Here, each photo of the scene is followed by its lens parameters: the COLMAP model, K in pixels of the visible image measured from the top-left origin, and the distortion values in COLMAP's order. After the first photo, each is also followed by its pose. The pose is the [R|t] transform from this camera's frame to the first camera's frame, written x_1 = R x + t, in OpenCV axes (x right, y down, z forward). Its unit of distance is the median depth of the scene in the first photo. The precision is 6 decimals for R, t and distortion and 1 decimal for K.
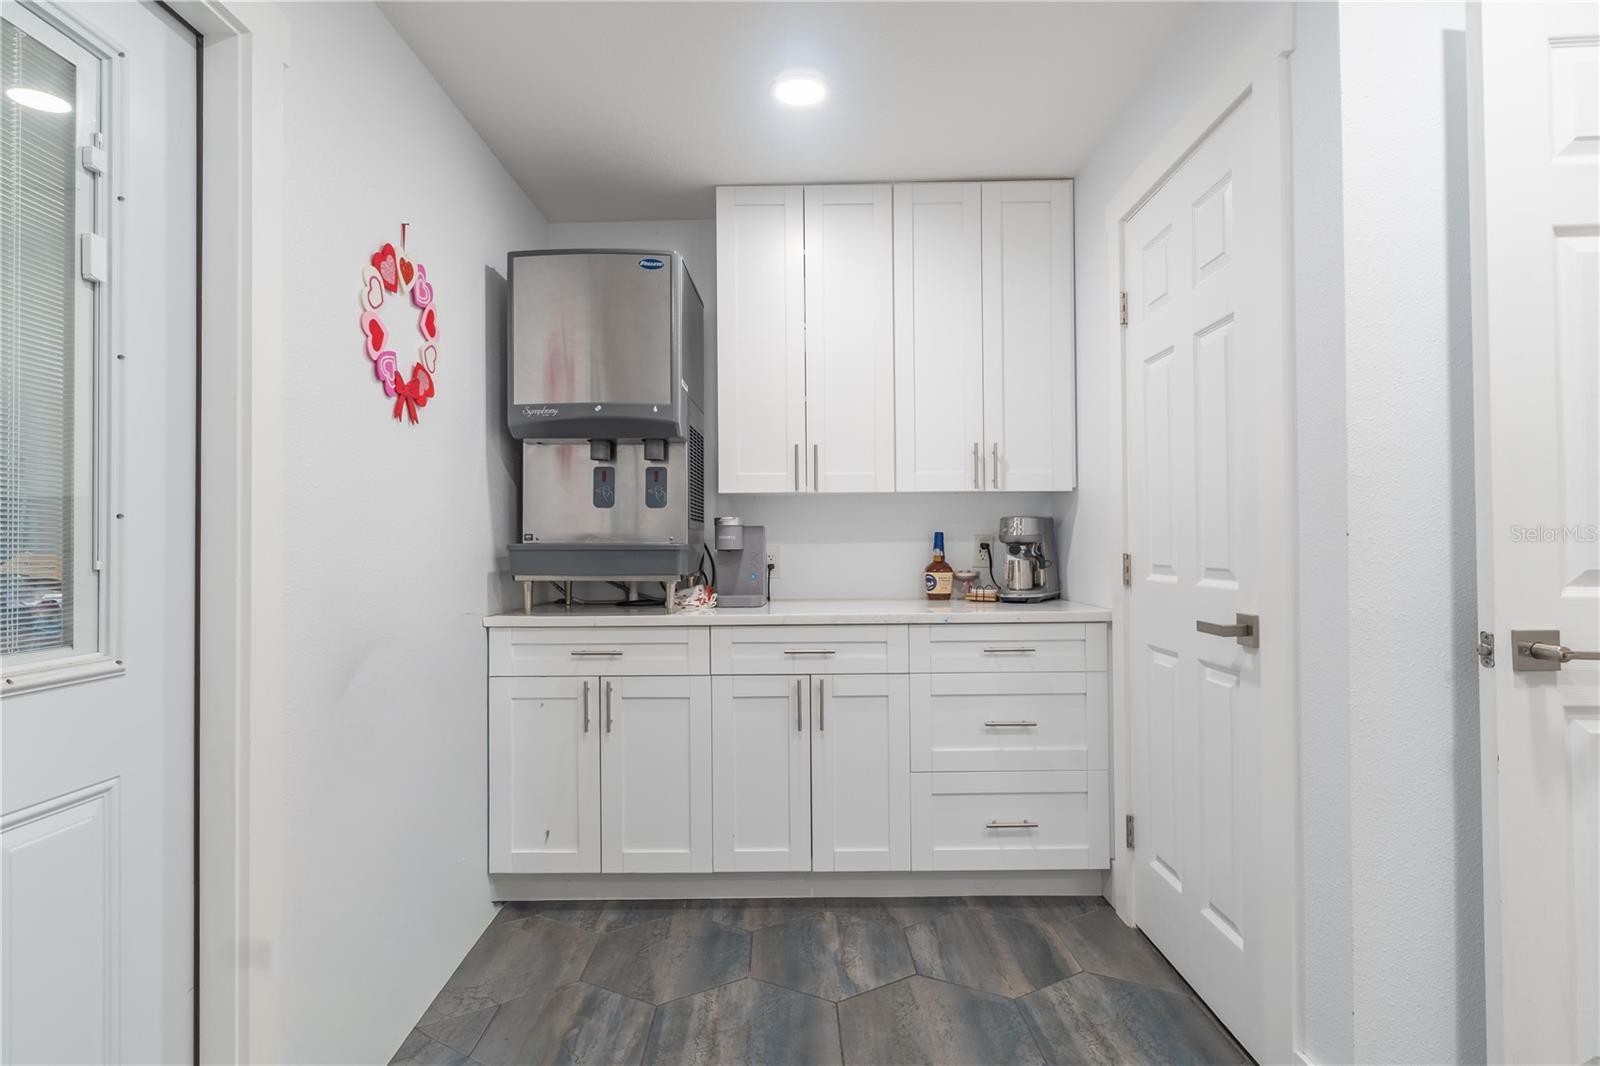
lens RADIAL K [[820.3, 0, 796.3], [0, 820.3, 536.1], [0, 0, 1]] dist [-0.000742, -0.000218]
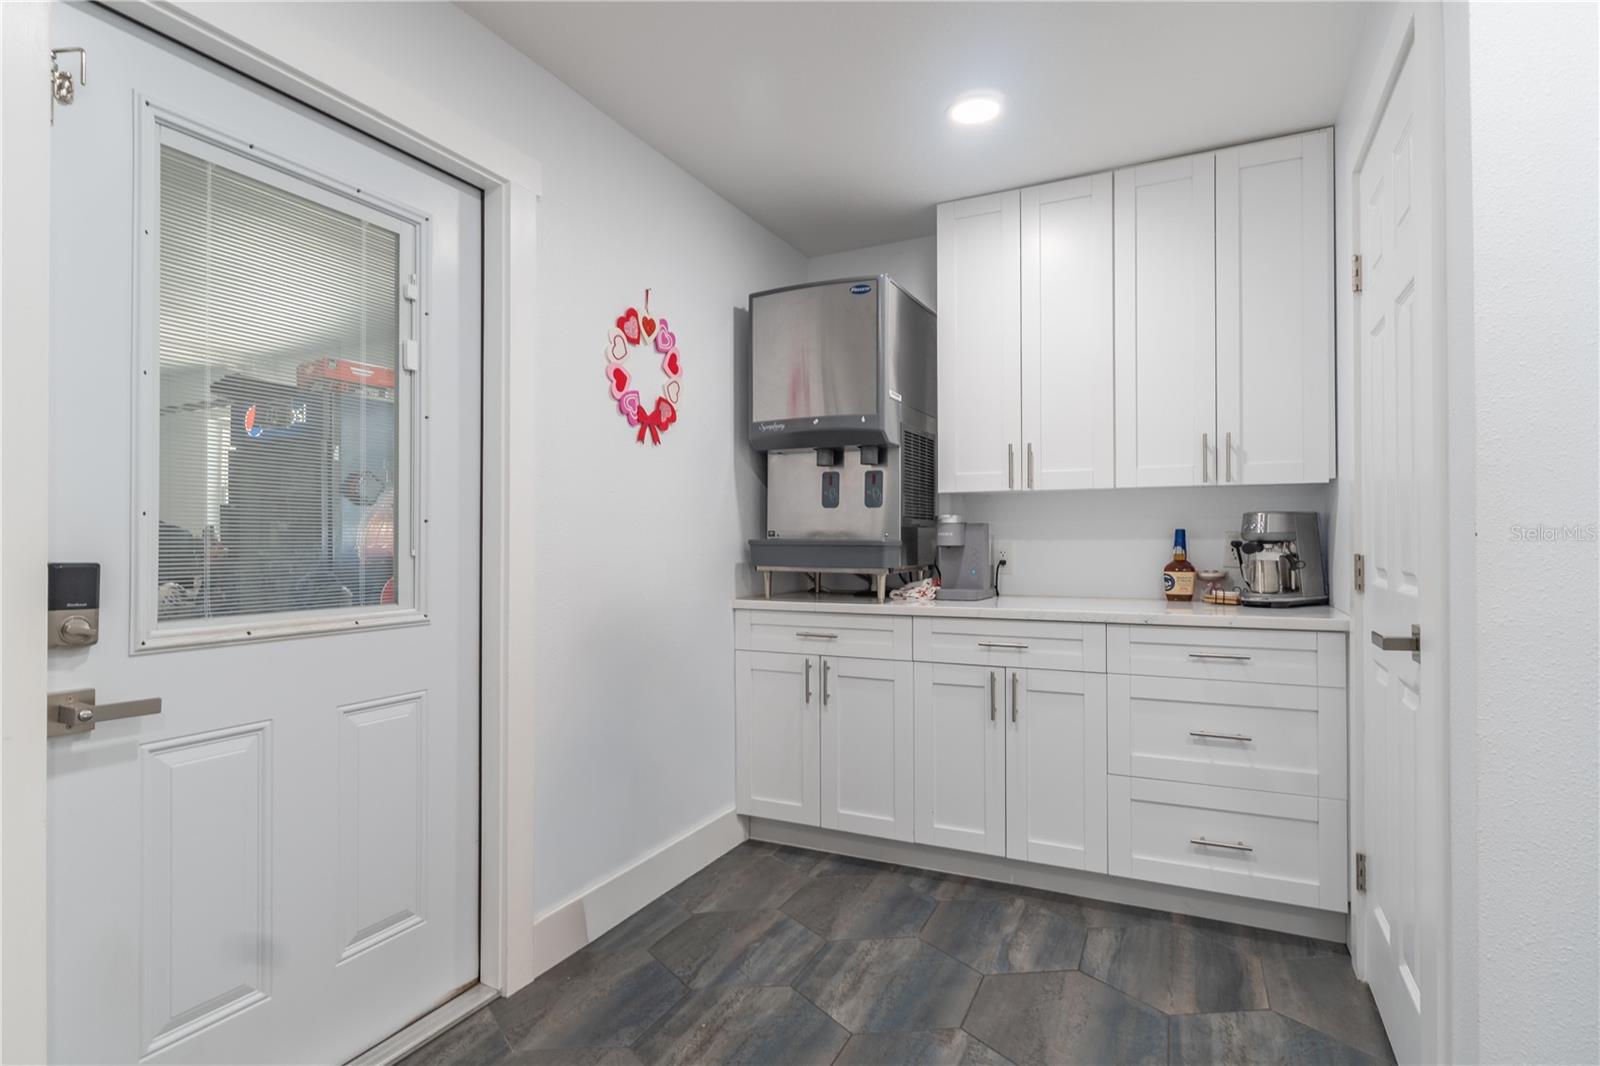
lens RADIAL K [[820.3, 0, 806.8], [0, 820.3, 535.4], [0, 0, 1]] dist [-0.000742, -0.000218]
pose [[0.902257, 0.003024, -0.431187, 0.239077], [-0.000685, 0.999984, 0.005580, -0.002975], [0.431197, -0.004740, 0.902245, -0.040075]]
